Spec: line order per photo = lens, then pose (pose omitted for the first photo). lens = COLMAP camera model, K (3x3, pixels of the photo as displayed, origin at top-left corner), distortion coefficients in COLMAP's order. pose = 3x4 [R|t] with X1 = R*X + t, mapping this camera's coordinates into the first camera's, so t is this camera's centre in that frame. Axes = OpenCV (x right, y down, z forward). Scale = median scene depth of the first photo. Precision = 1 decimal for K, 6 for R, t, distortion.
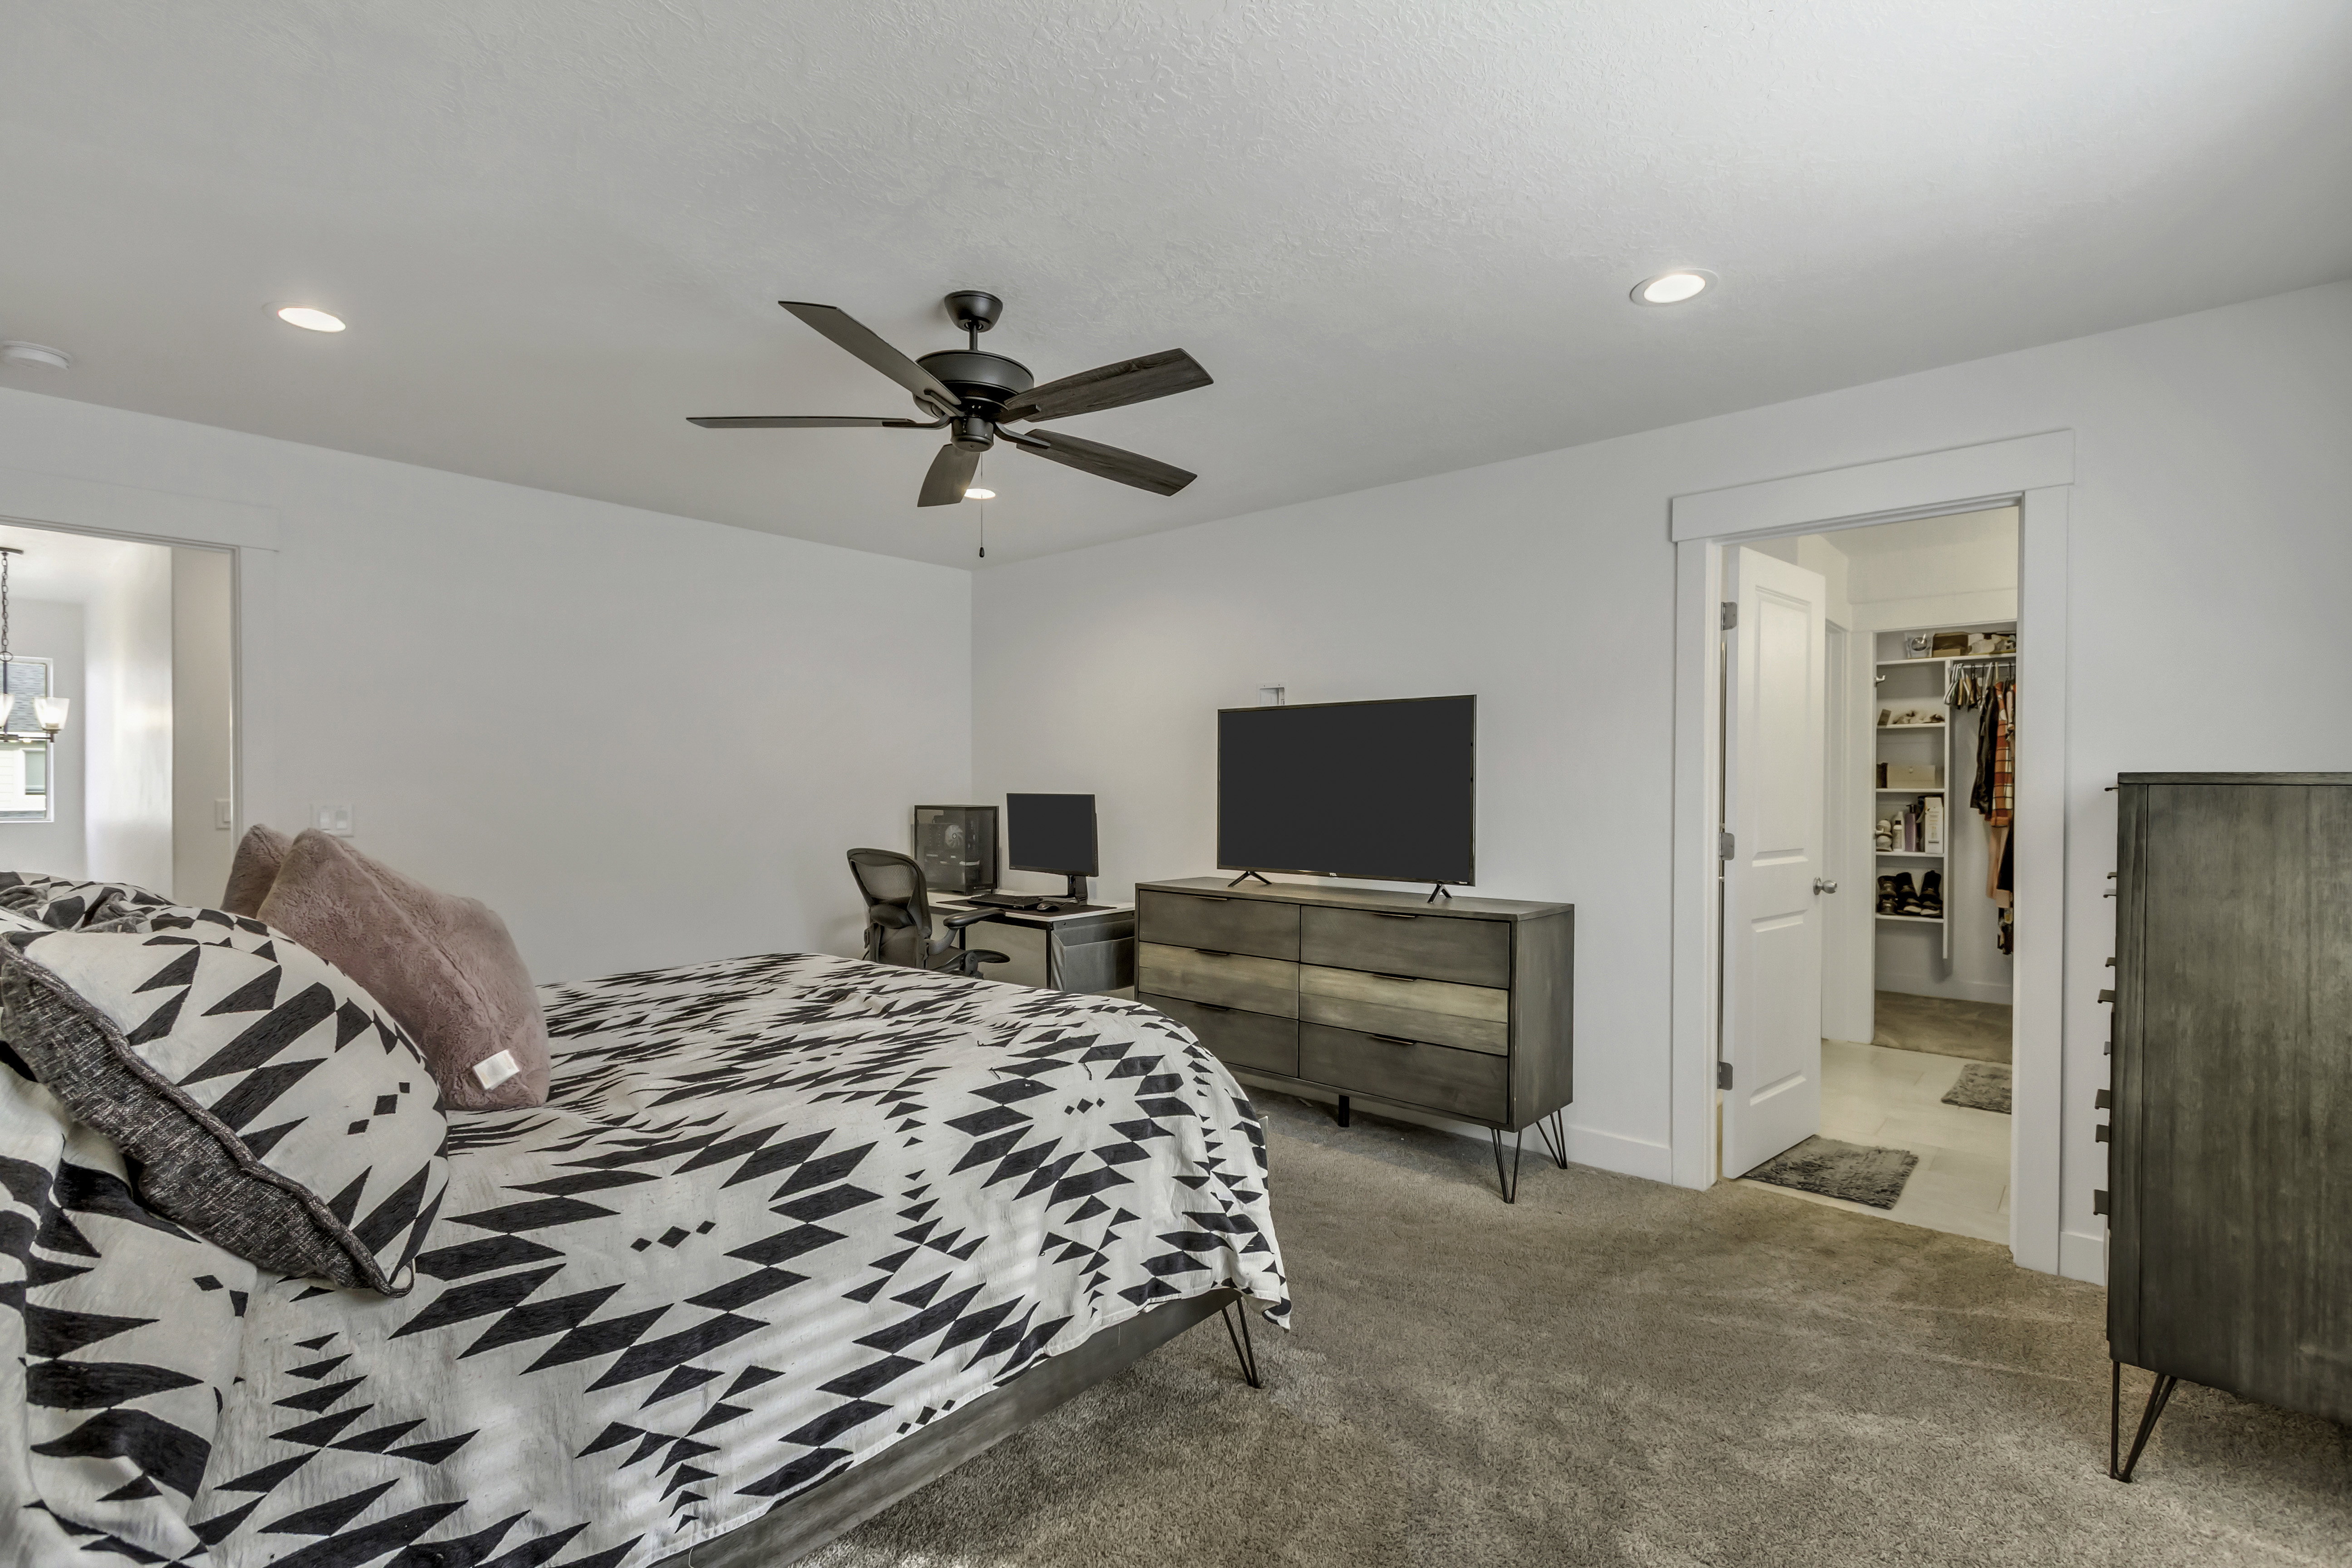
lens RADIAL K [[1075.6, 0, 1175.3], [0, 1075.6, 783.8], [0, 0, 1]] dist [-0.001266, -0.000124]
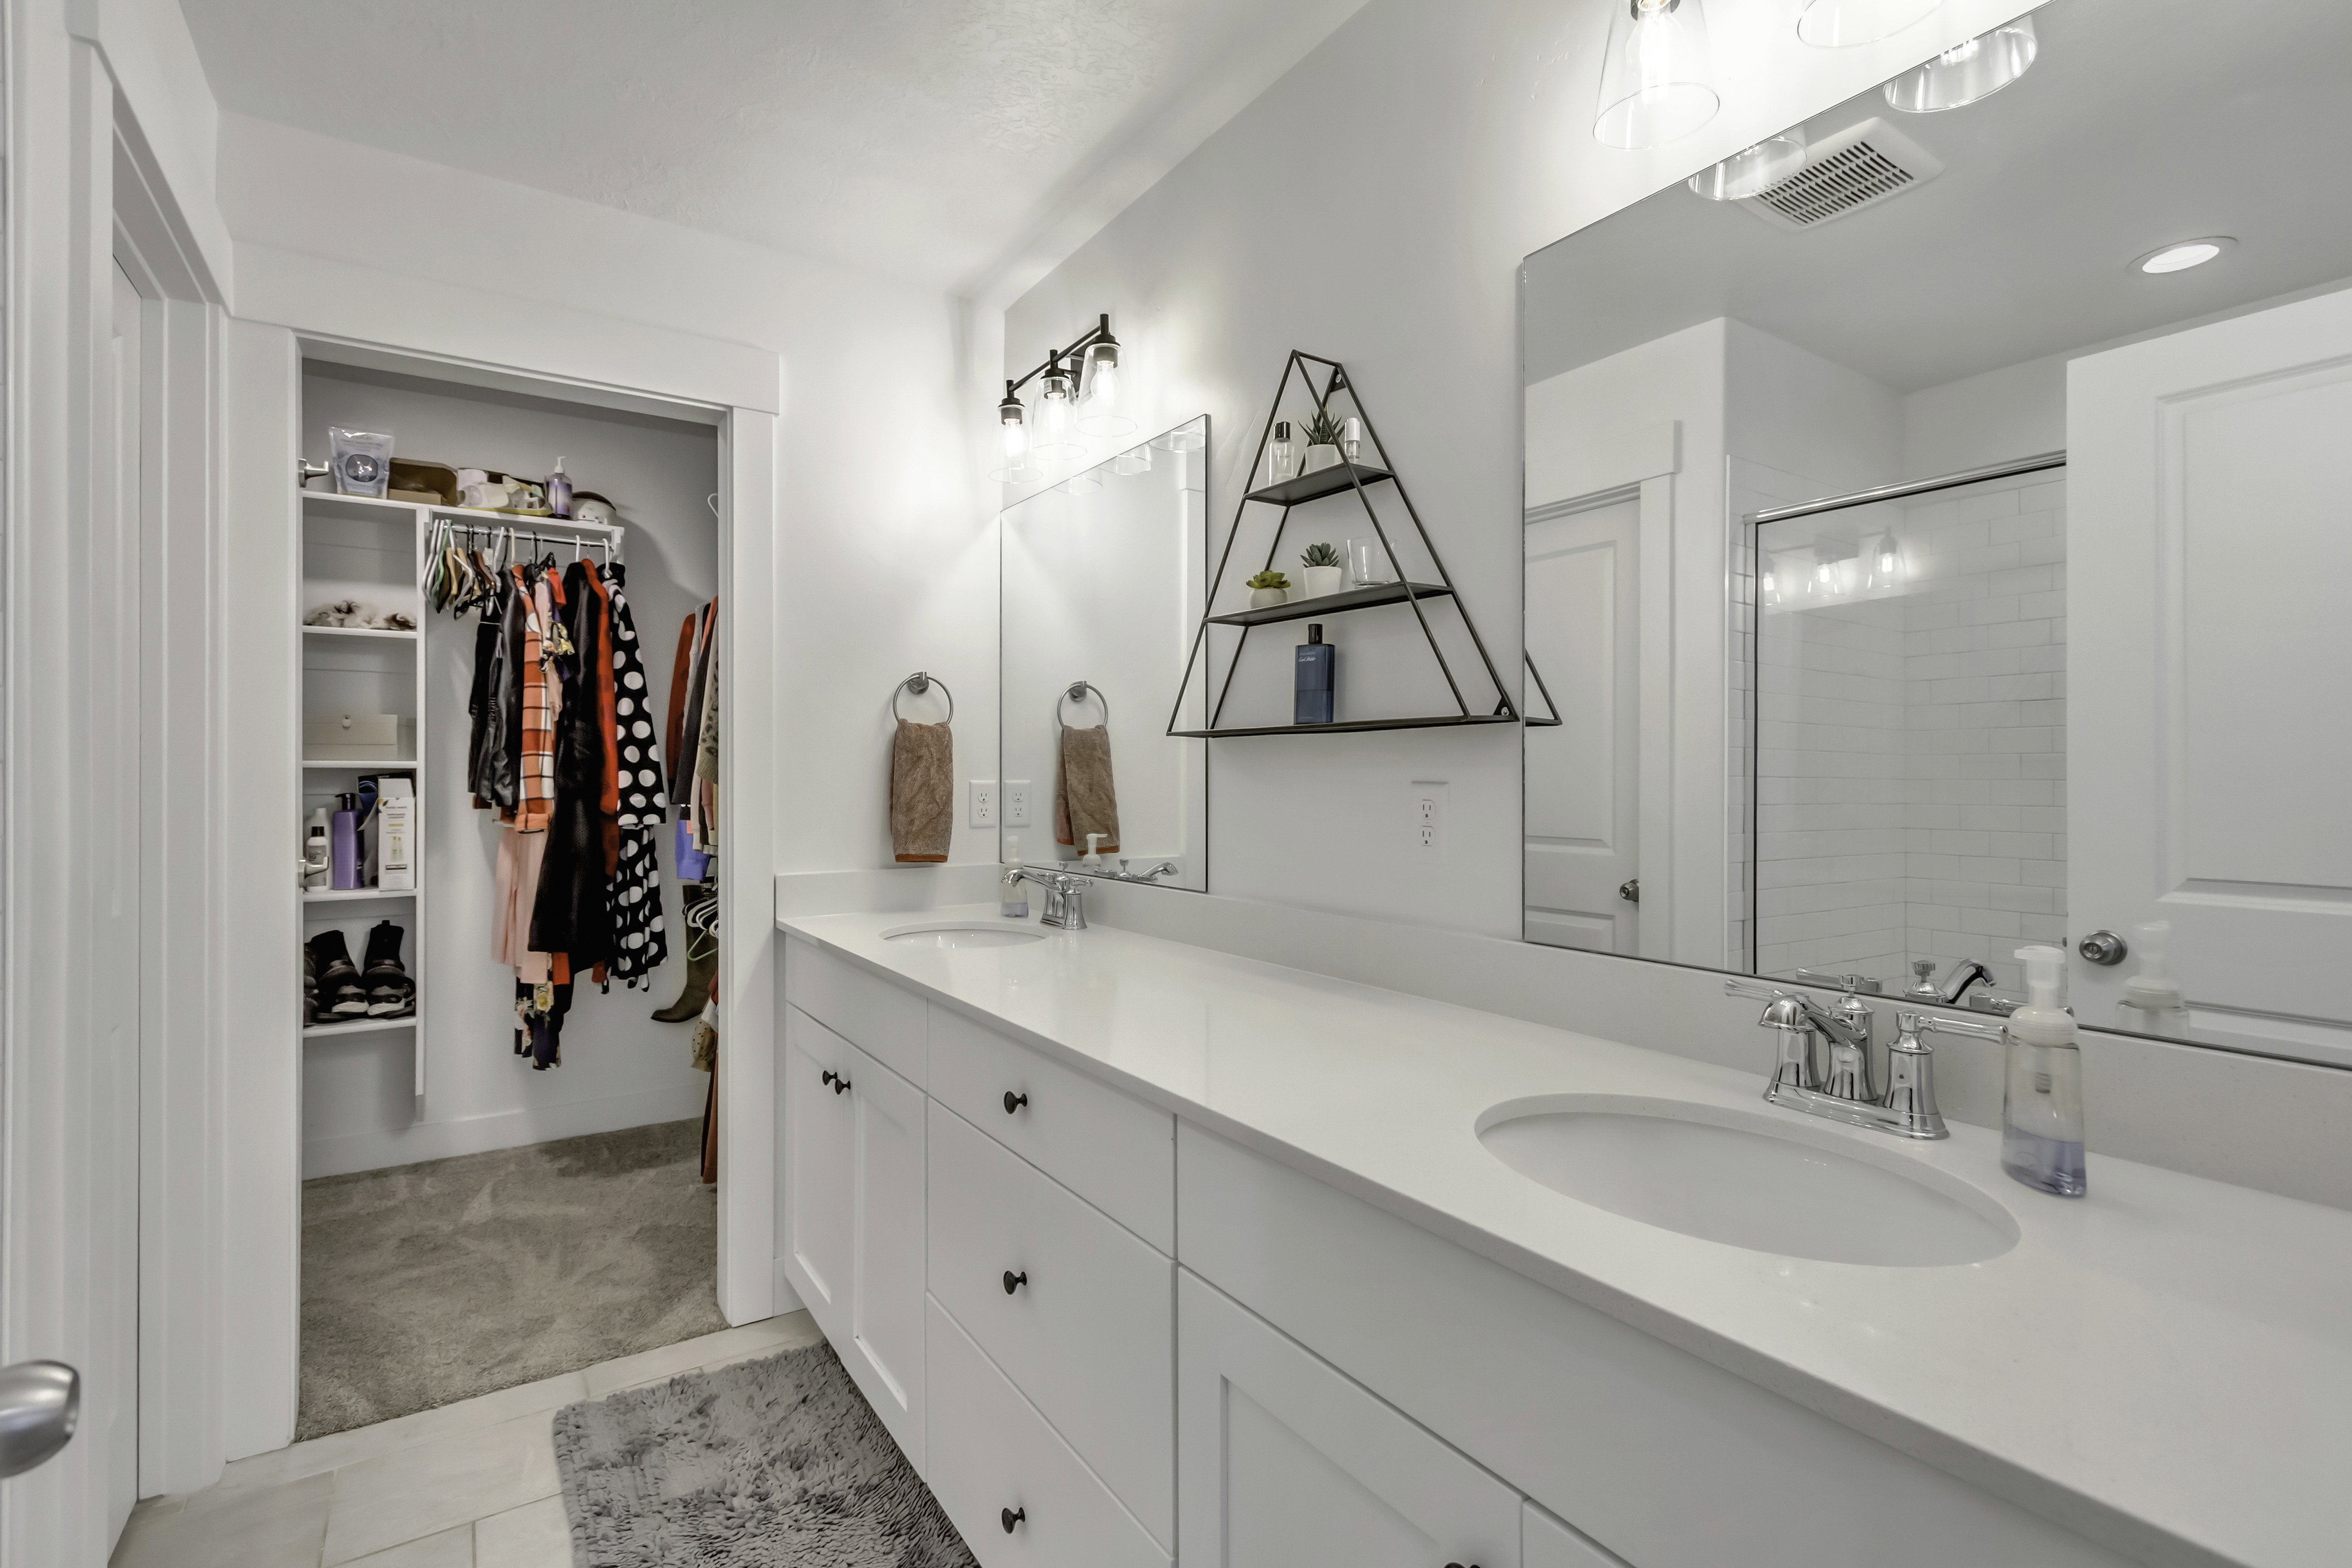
lens RADIAL K [[1075.6, 0, 1175.0], [0, 1075.6, 777.4], [0, 0, 1]] dist [-0.001266, -0.000124]
pose [[0.250218, -0.007646, 0.968159, 0.312085], [0.000050, 0.999969, 0.007885, 0.008143], [-0.968190, -0.001925, 0.250211, 0.523976]]
